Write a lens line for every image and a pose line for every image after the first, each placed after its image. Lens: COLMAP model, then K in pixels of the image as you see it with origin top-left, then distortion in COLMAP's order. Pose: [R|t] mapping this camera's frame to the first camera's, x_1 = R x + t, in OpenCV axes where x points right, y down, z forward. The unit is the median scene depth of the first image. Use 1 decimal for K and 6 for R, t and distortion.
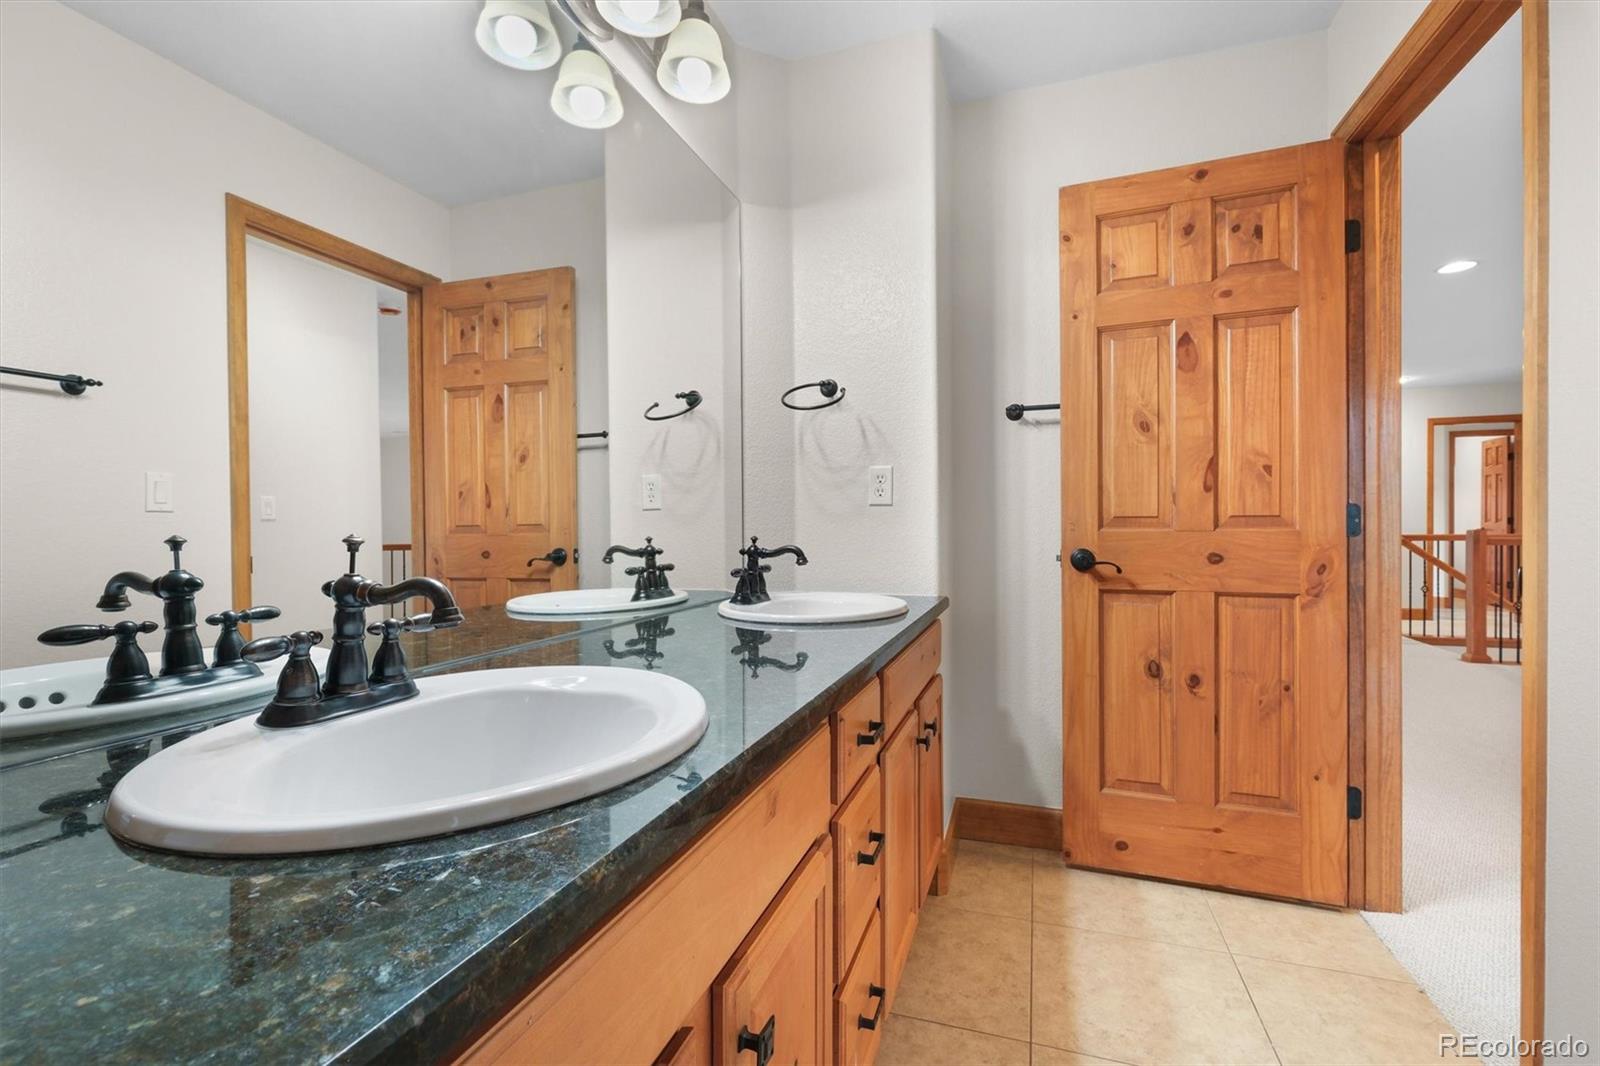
lens RADIAL K [[692.6, 0, 797.4], [0, 692.6, 534.0], [0, 0, 1]] dist [-0.001398, -0.000137]
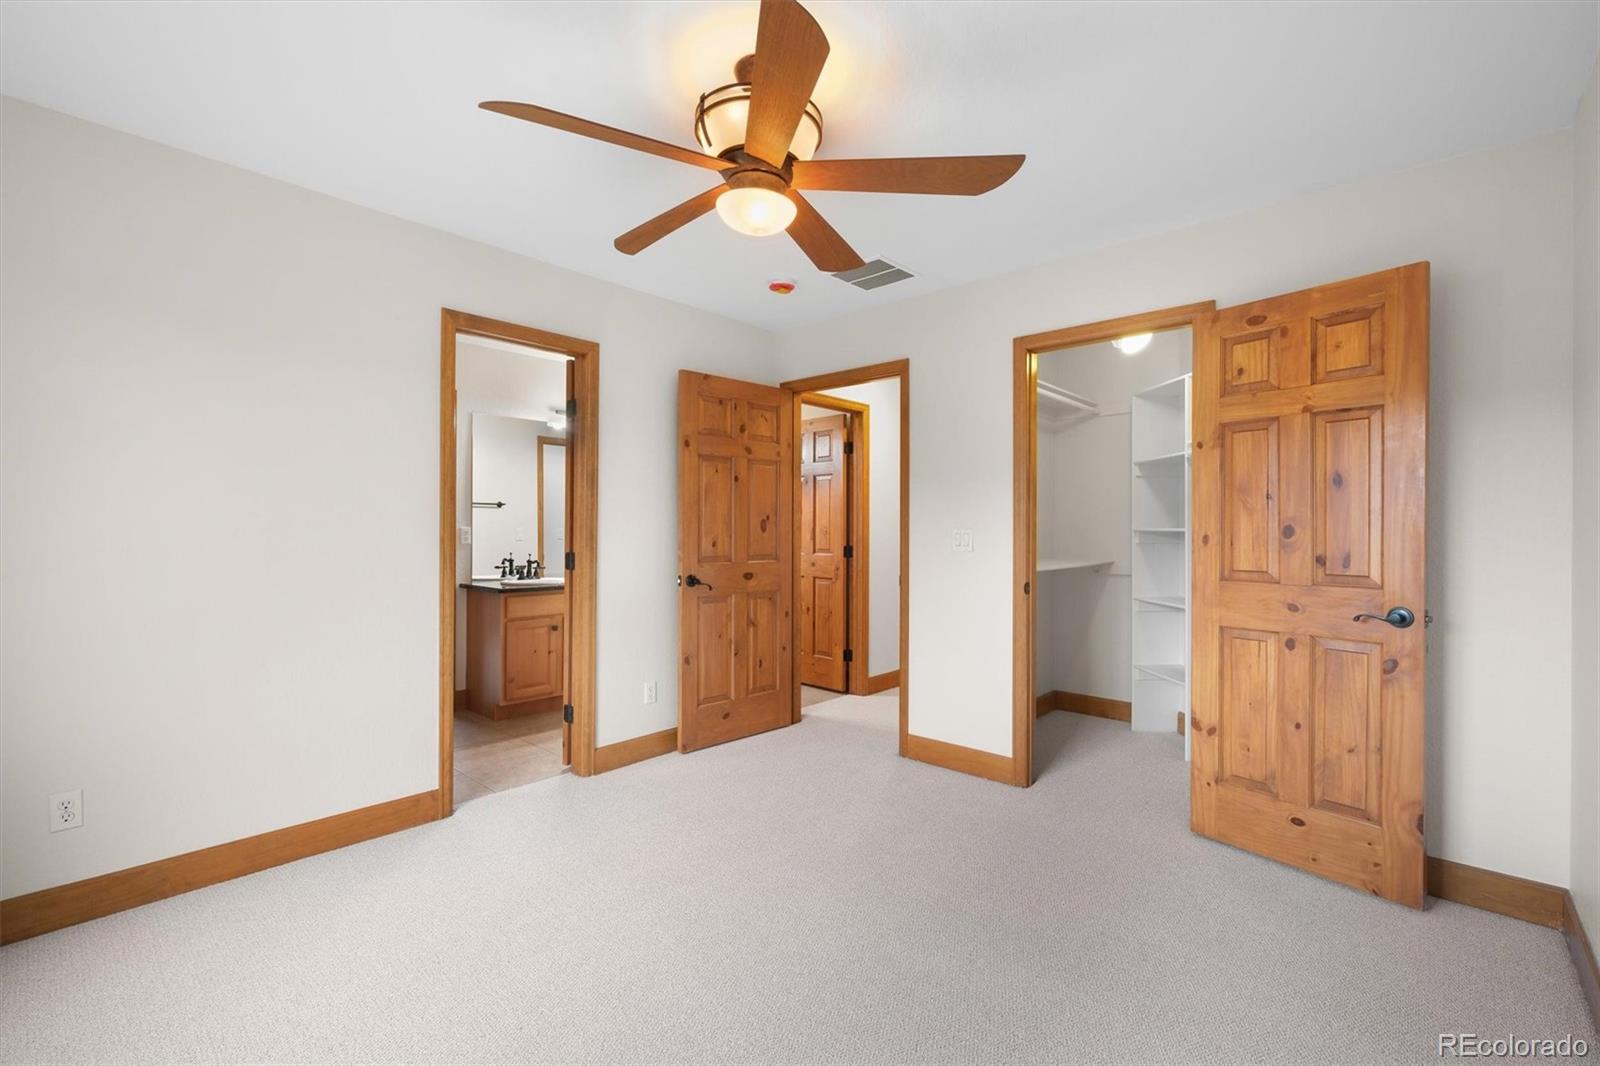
lens RADIAL K [[692.6, 0, 801.3], [0, 692.6, 532.8], [0, 0, 1]] dist [-0.001398, -0.000137]
pose [[0.921759, 0.012202, -0.387572, 1.769963], [-0.015159, 0.999875, -0.004574, -0.083700], [0.387468, 0.010092, 0.921828, -1.683579]]
